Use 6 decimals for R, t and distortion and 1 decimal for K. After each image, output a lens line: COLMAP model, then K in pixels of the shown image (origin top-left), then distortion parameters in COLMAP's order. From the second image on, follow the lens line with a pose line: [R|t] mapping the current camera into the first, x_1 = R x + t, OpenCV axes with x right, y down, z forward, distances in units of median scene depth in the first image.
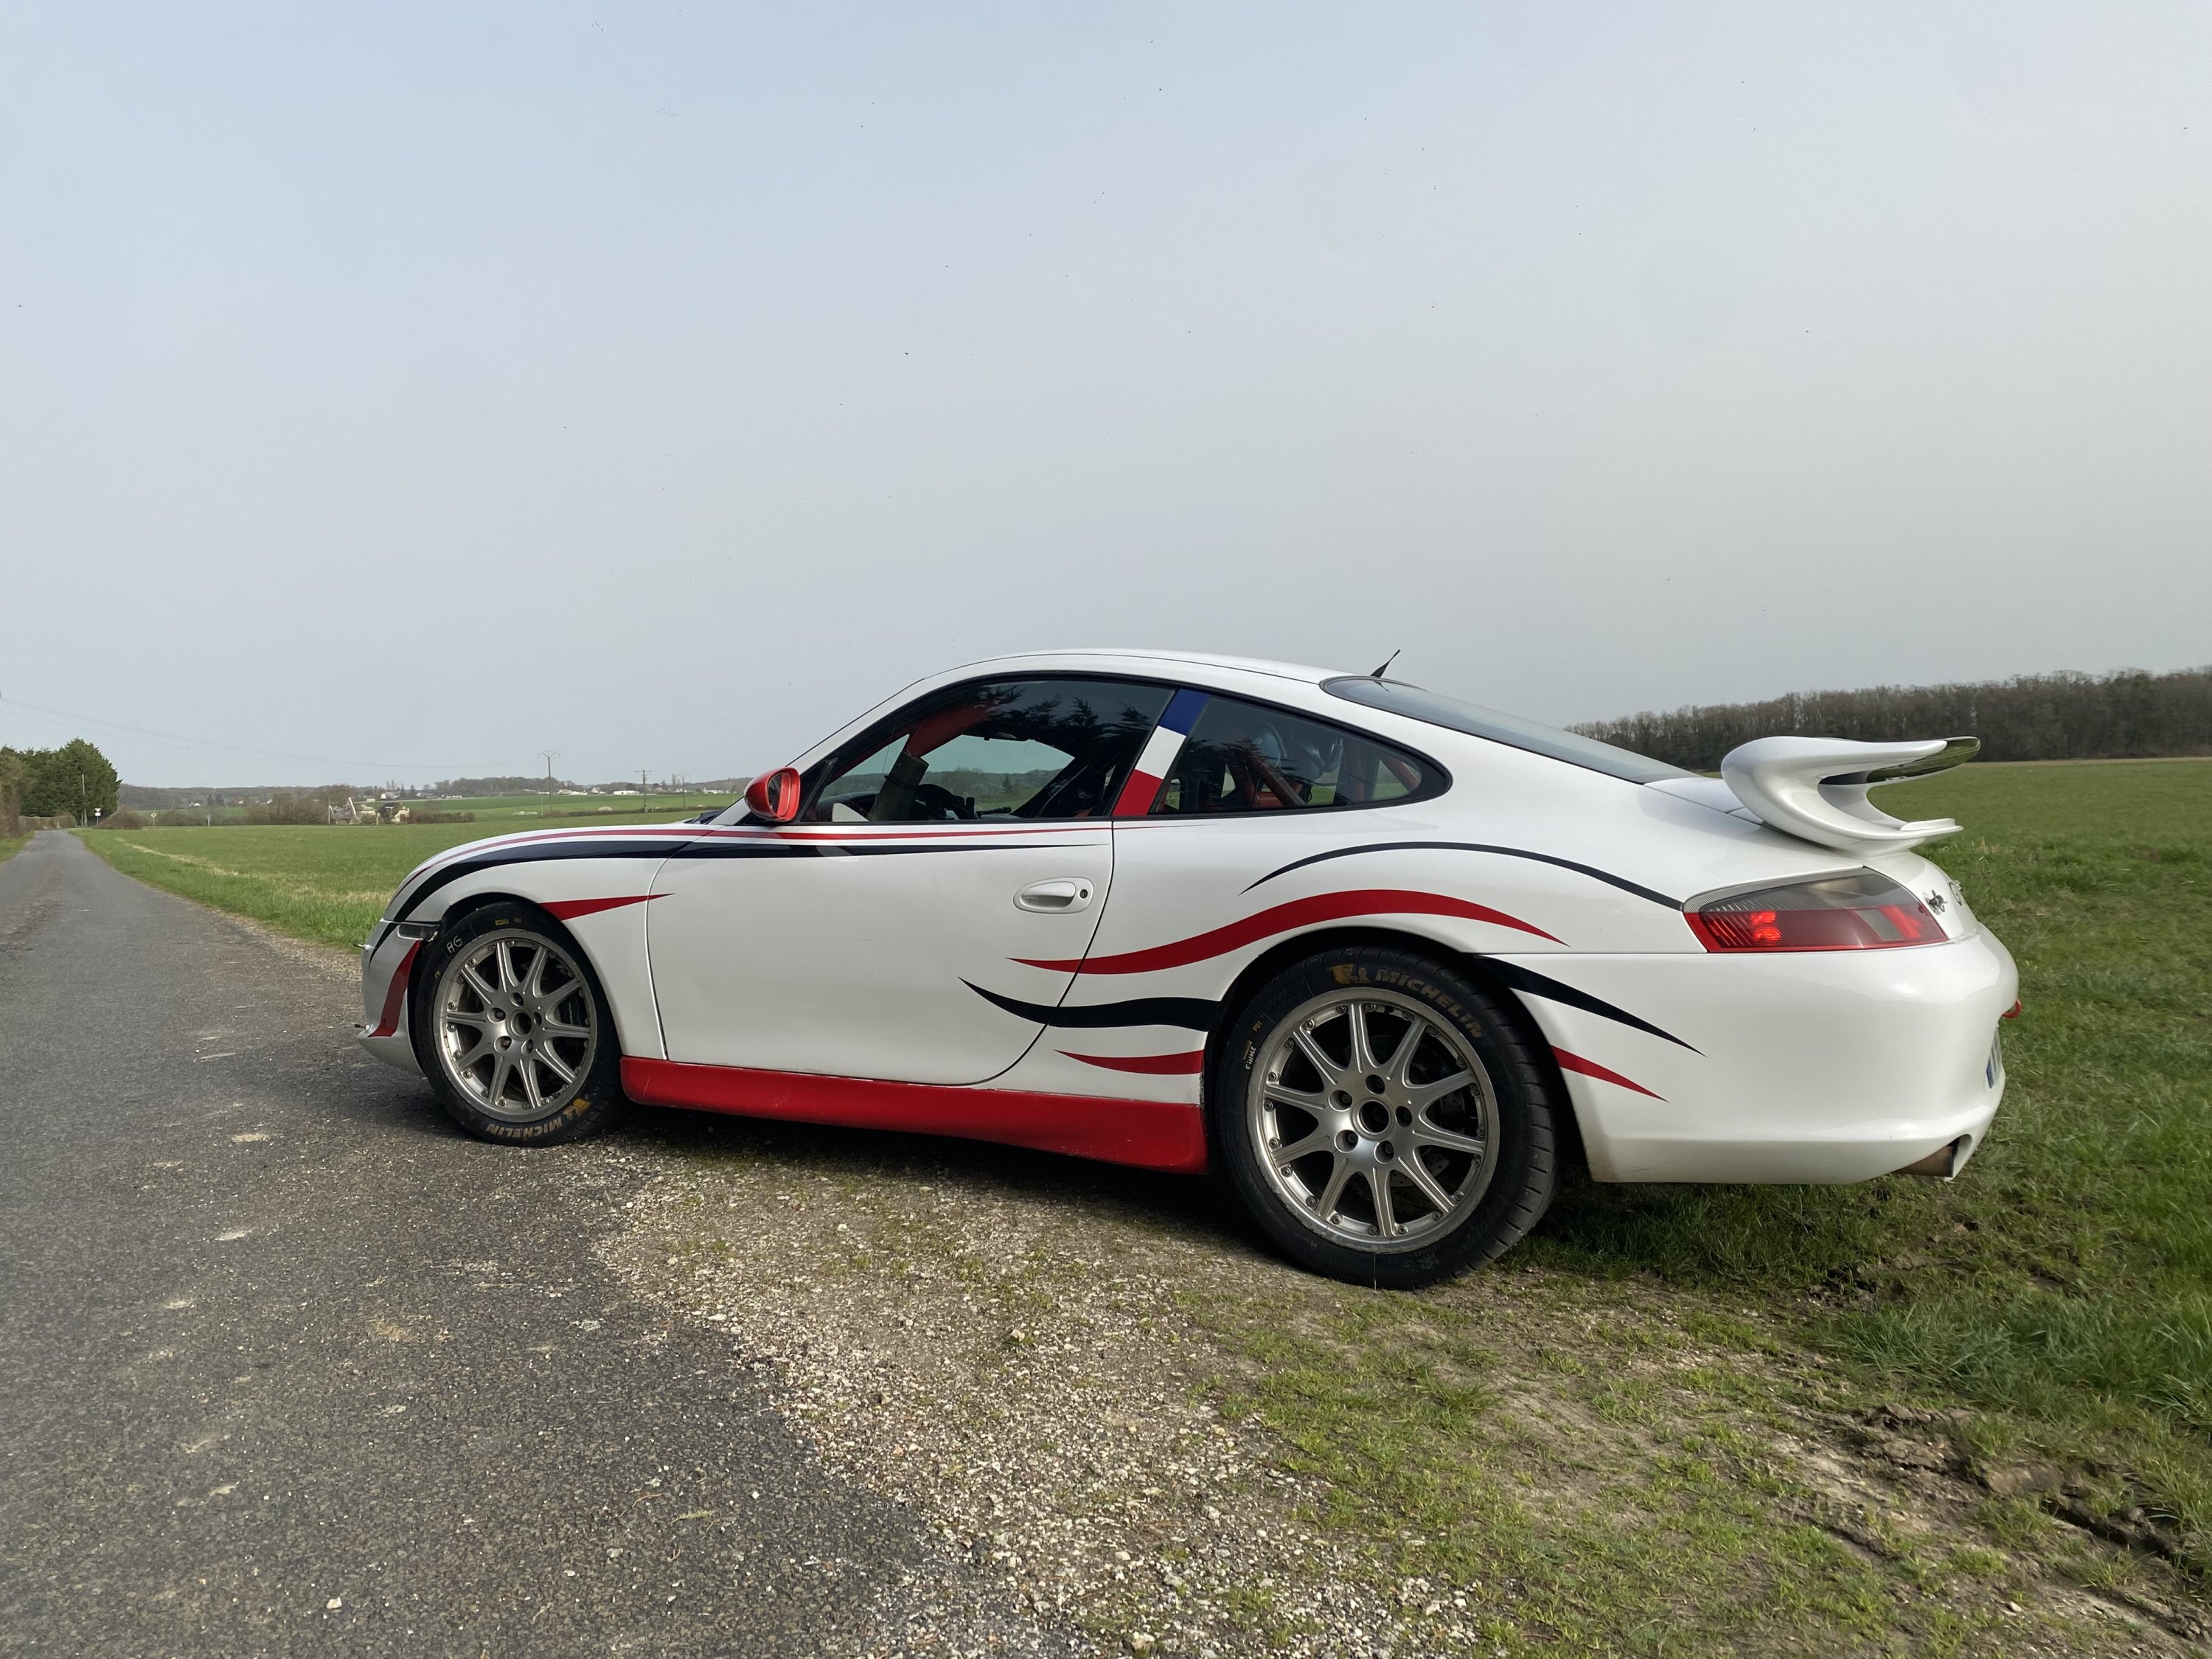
lens RADIAL K [[1680.9, 0, 1106.0], [0, 1680.9, 829.5], [0, 0, 1]] dist [0.042394, -0.049774]
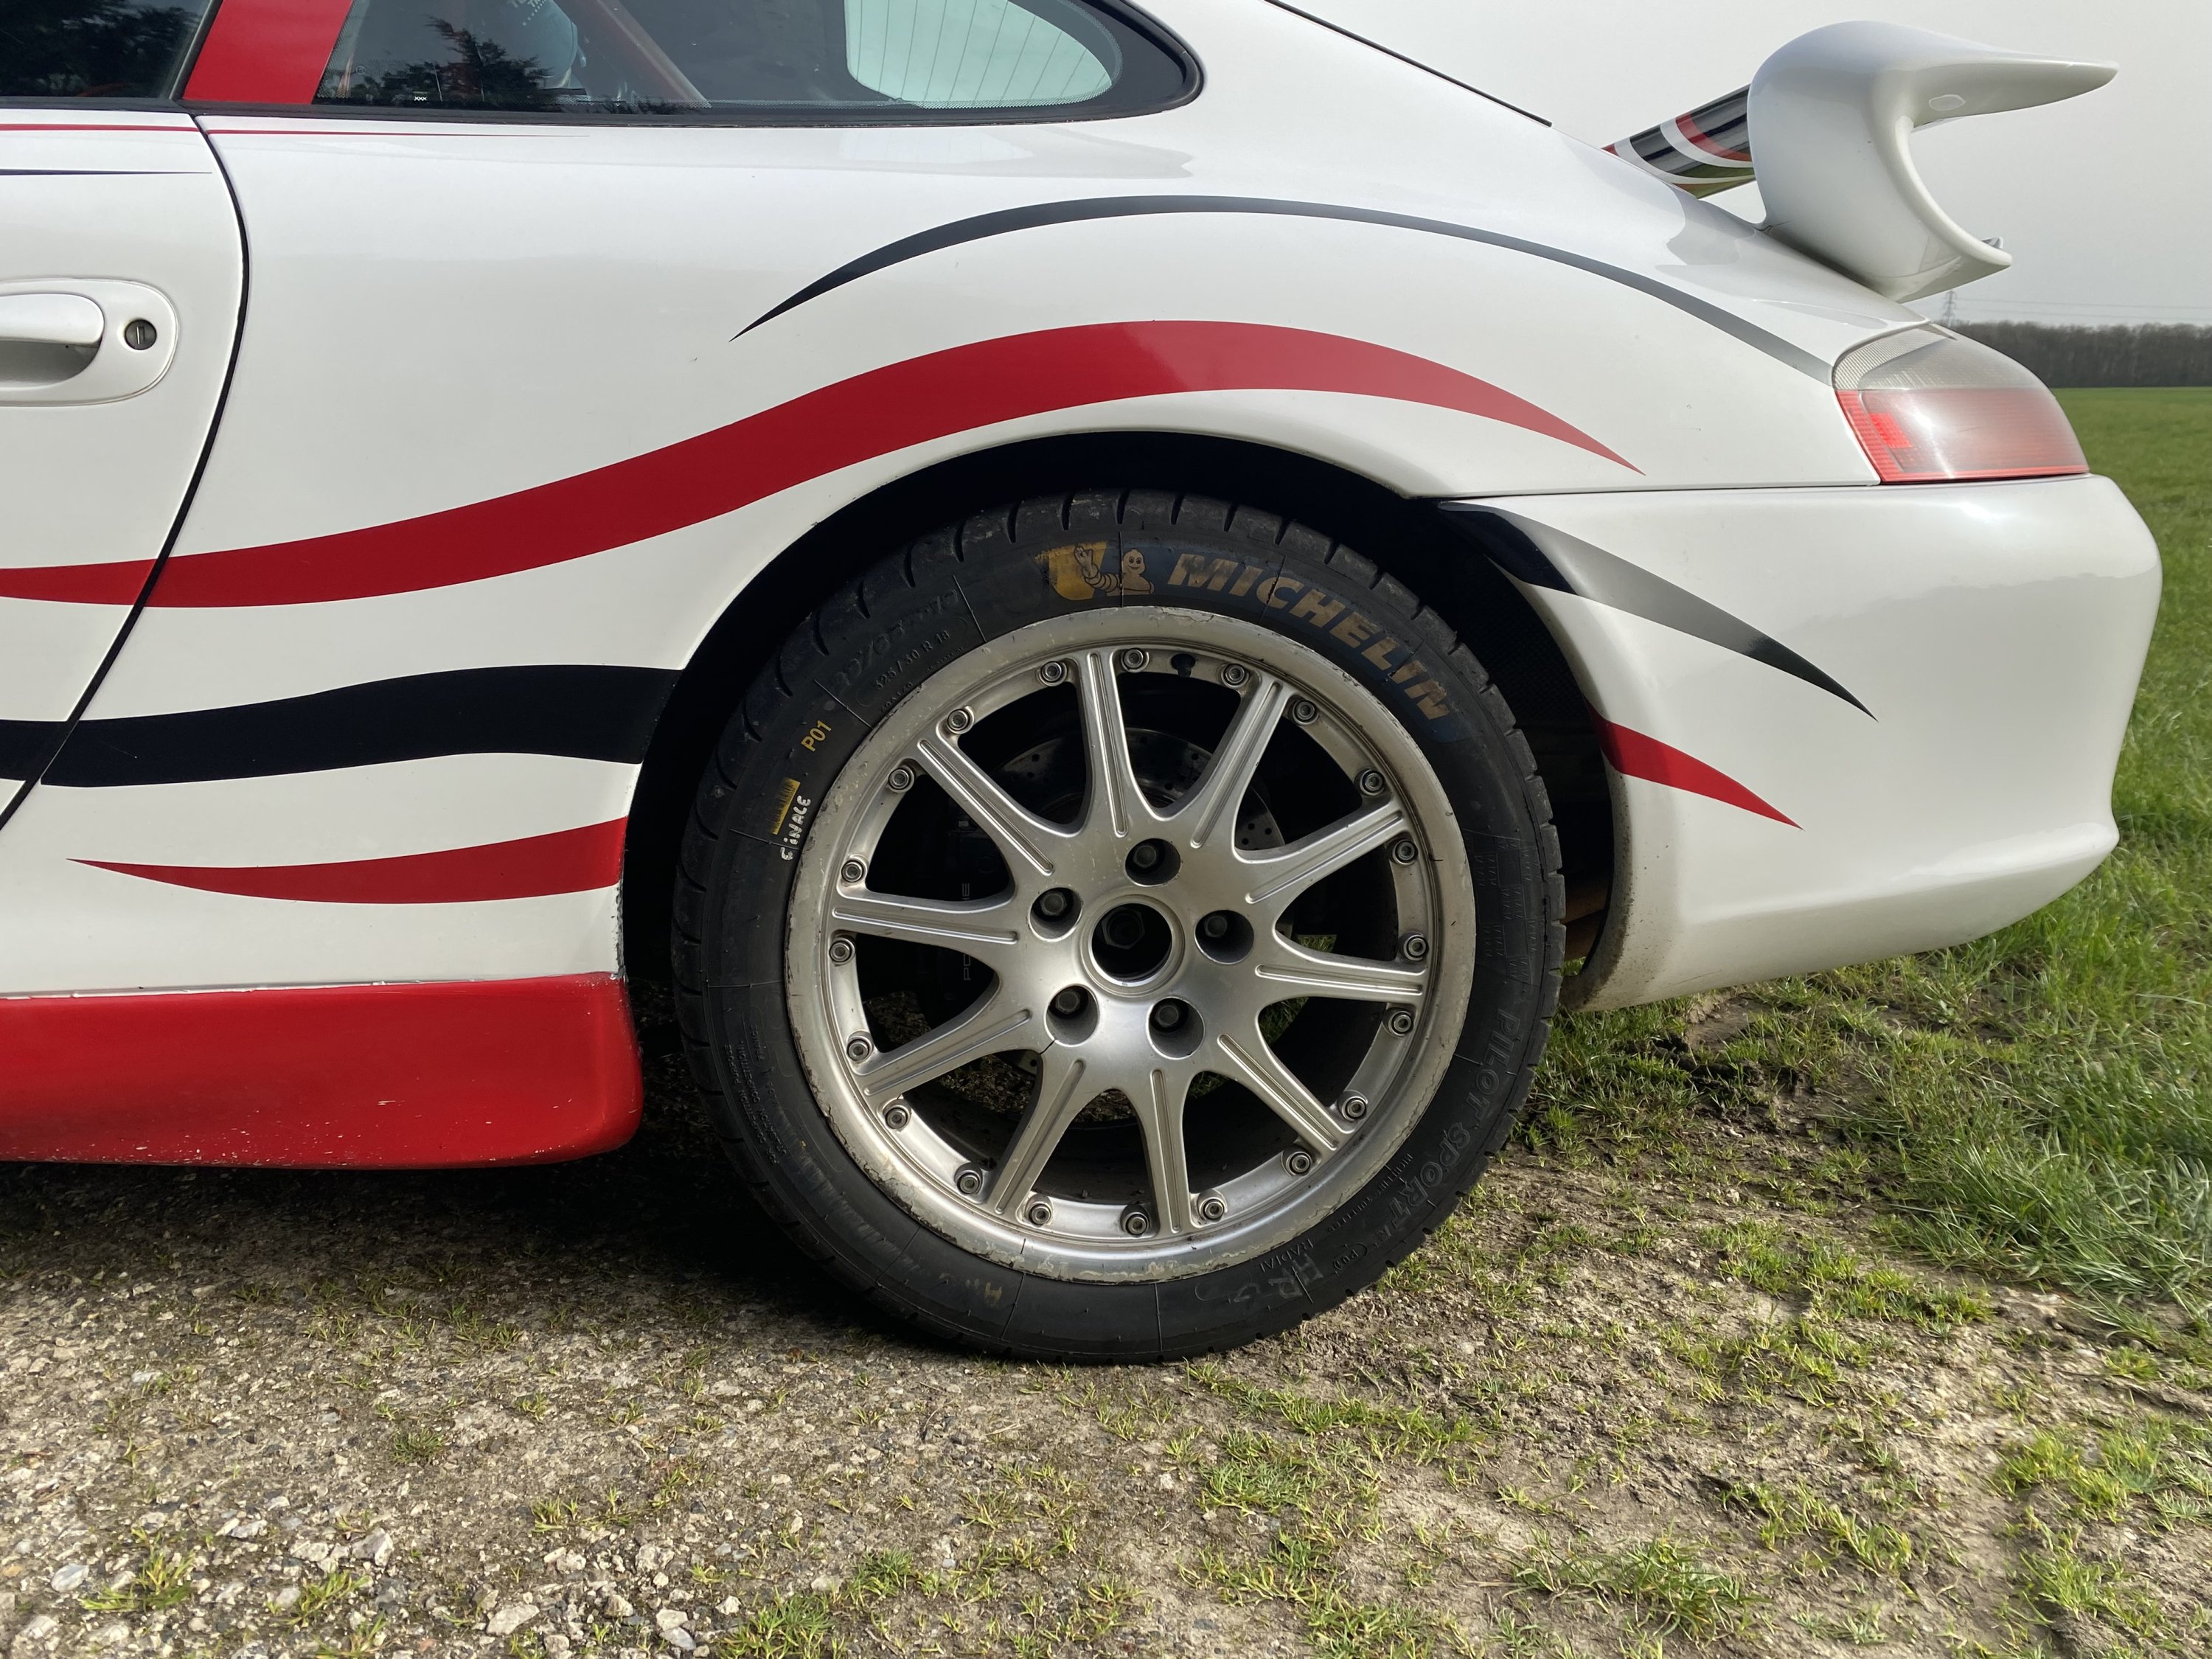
lens RADIAL K [[1680.9, 0, 1106.0], [0, 1680.9, 829.5], [0, 0, 1]] dist [0.042394, -0.049774]
pose [[0.804882, -0.118397, 0.581505, -0.064579], [-0.006906, 0.977961, 0.208675, 0.064267], [-0.593395, -0.171975, 0.786325, 0.696648]]
